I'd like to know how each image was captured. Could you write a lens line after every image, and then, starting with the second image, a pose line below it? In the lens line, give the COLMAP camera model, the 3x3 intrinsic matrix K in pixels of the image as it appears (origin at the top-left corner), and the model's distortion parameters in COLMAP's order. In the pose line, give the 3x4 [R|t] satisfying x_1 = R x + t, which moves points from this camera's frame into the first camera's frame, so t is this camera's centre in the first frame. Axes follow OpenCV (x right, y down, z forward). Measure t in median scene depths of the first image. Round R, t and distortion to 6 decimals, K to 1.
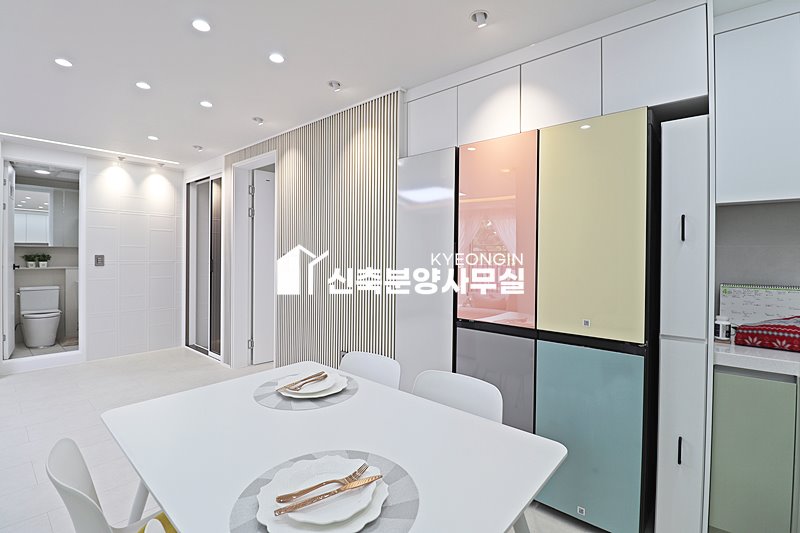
lens RADIAL K [[369.6, 0, 403.6], [0, 369.6, 260.6], [0, 0, 1]] dist [-0.011405, -0.007403]
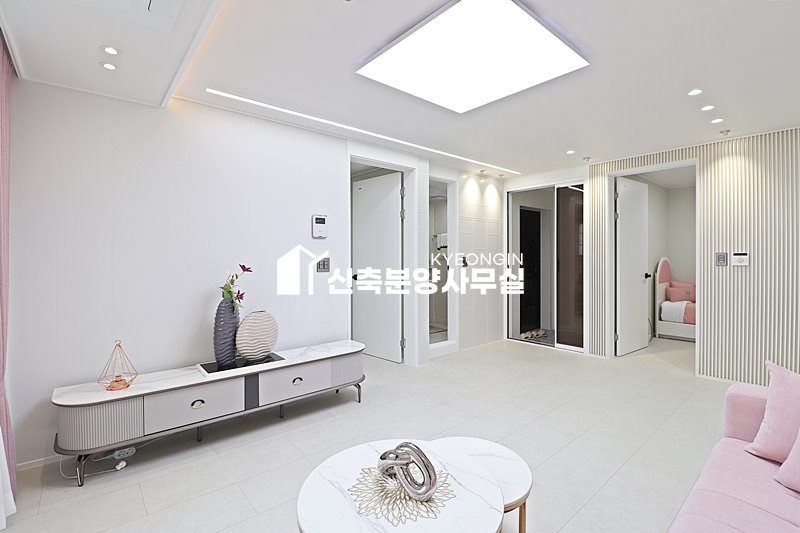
lens RADIAL K [[369.6, 0, 401.0], [0, 369.6, 259.9], [0, 0, 1]] dist [-0.011405, -0.007403]
pose [[0.985845, -0.016459, -0.166847, -0.848827], [0.016377, 0.999864, -0.001869, -0.008576], [0.166855, -0.000890, 0.985981, -0.173901]]
